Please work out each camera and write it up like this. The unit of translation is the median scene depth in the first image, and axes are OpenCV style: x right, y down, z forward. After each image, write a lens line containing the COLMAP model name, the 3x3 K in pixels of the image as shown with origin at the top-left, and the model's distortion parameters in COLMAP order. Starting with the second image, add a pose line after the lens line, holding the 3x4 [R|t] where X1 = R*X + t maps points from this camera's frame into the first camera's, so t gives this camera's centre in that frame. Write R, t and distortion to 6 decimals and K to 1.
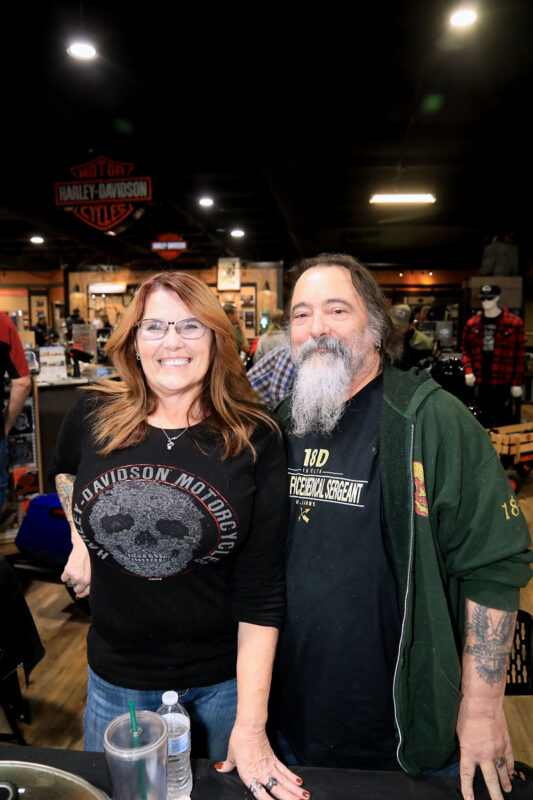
lens RADIAL K [[636.5, 0, 270.9], [0, 636.5, 400.0], [0, 0, 1]] dist [-0.093781, 0.055928]
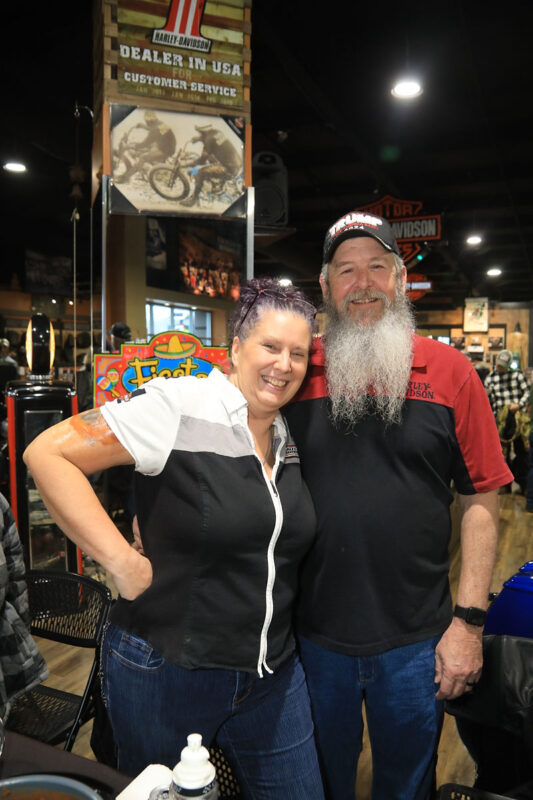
lens RADIAL K [[636.5, 0, 259.9], [0, 636.5, 397.7], [0, 0, 1]] dist [-0.093781, 0.055928]
pose [[0.947986, 0.030574, -0.316840, -0.137094], [-0.051275, 0.997045, -0.057204, -0.007507], [0.314155, 0.070474, 0.946752, 0.022814]]
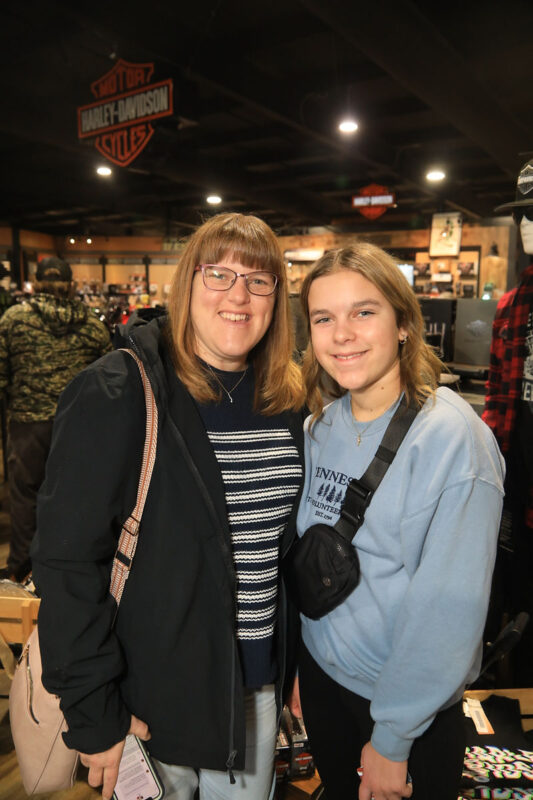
lens RADIAL K [[636.5, 0, 265.7], [0, 636.5, 399.4], [0, 0, 1]] dist [-0.093781, 0.055928]
pose [[0.873509, 0.089685, -0.478475, 0.239854], [-0.070519, 0.995828, 0.057916, -0.058945], [0.481673, -0.016848, 0.876189, 0.449568]]
